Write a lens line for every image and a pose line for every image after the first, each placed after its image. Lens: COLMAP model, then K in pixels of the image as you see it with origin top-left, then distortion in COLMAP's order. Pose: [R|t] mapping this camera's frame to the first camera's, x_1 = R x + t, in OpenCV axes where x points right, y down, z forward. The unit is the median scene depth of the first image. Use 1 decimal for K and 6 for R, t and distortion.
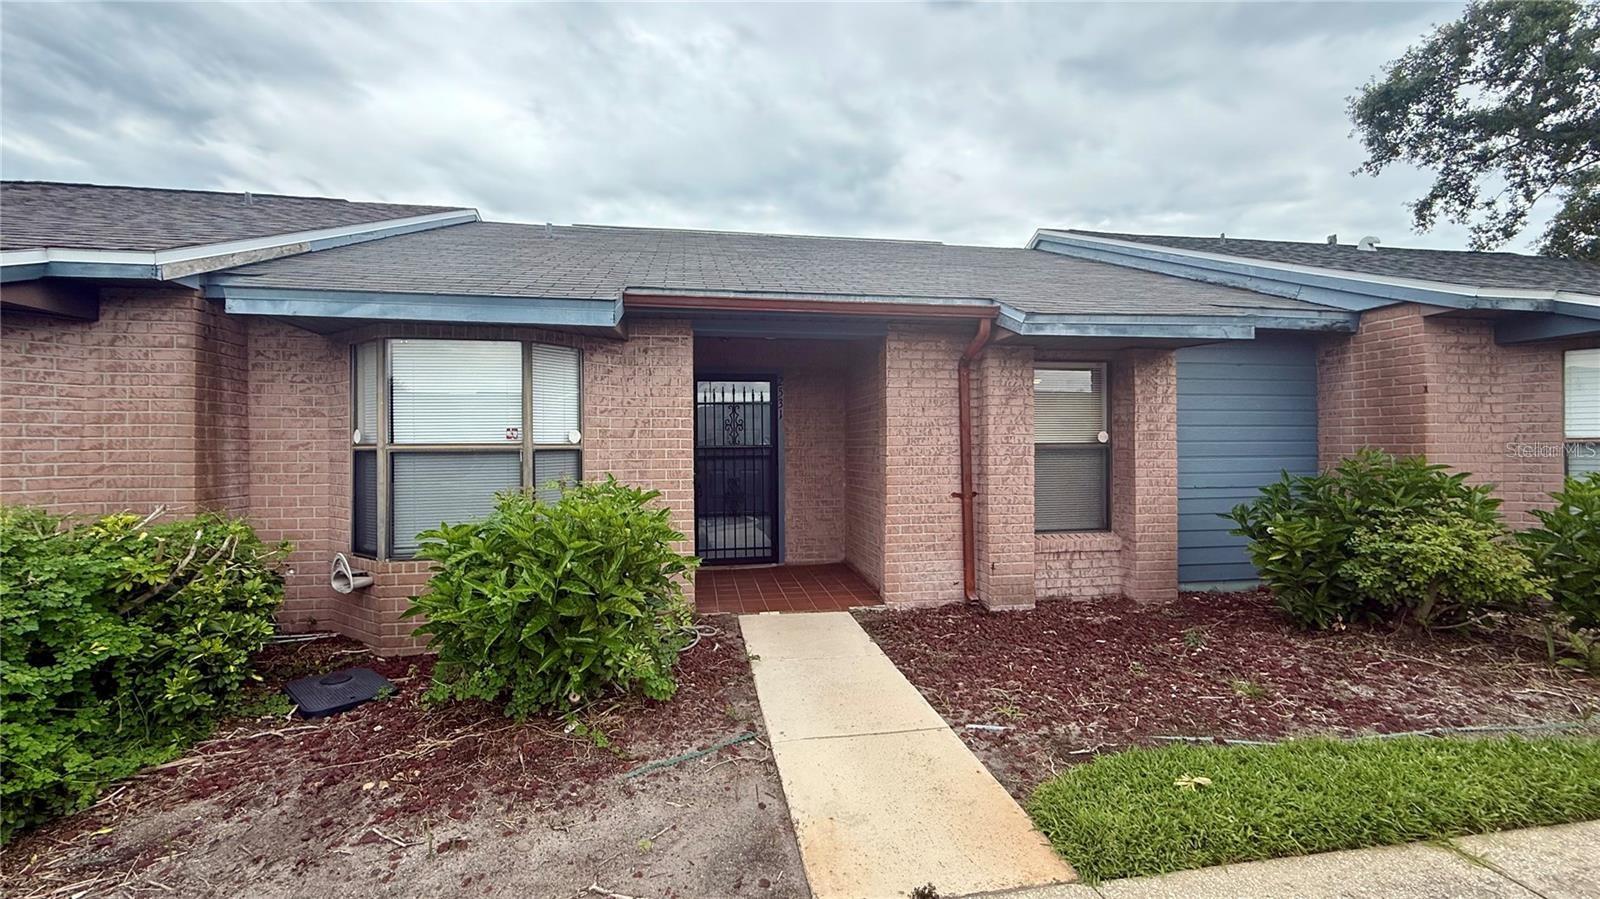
lens RADIAL K [[641.6, 0, 800.6], [0, 641.6, 448.1], [0, 0, 1]] dist [-0.000504, -0.000048]
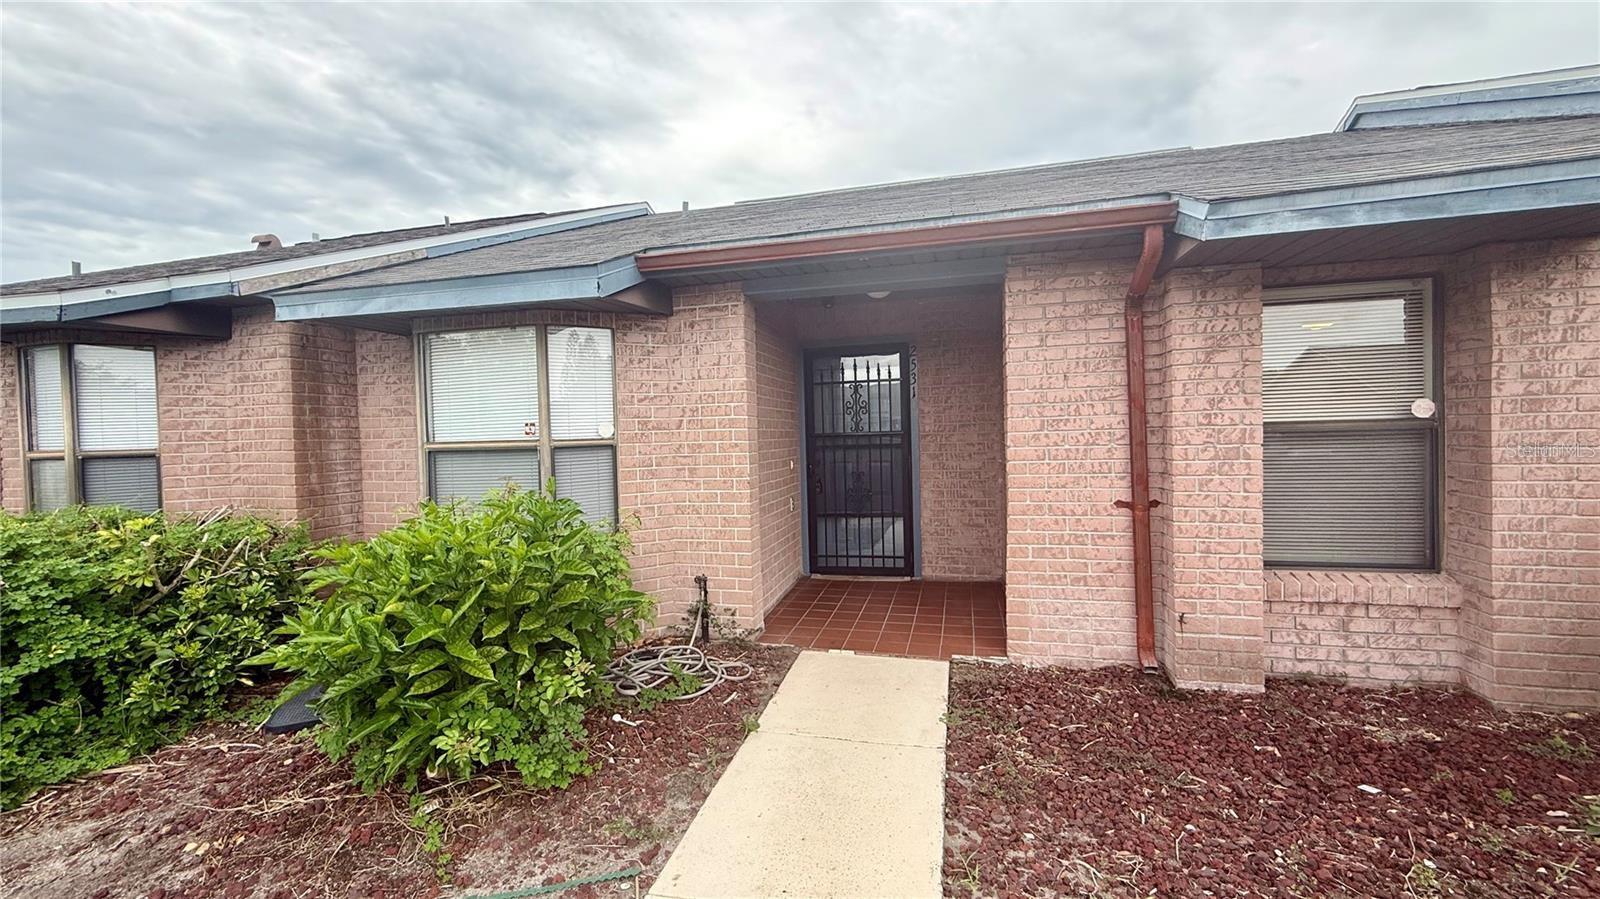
lens RADIAL K [[641.6, 0, 799.6], [0, 641.6, 448.3], [0, 0, 1]] dist [-0.000504, -0.000048]
pose [[0.913282, -0.007980, -0.407251, 0.211614], [0.021111, 0.999392, 0.027759, -0.010146], [0.406781, -0.033949, 0.912894, 0.267900]]
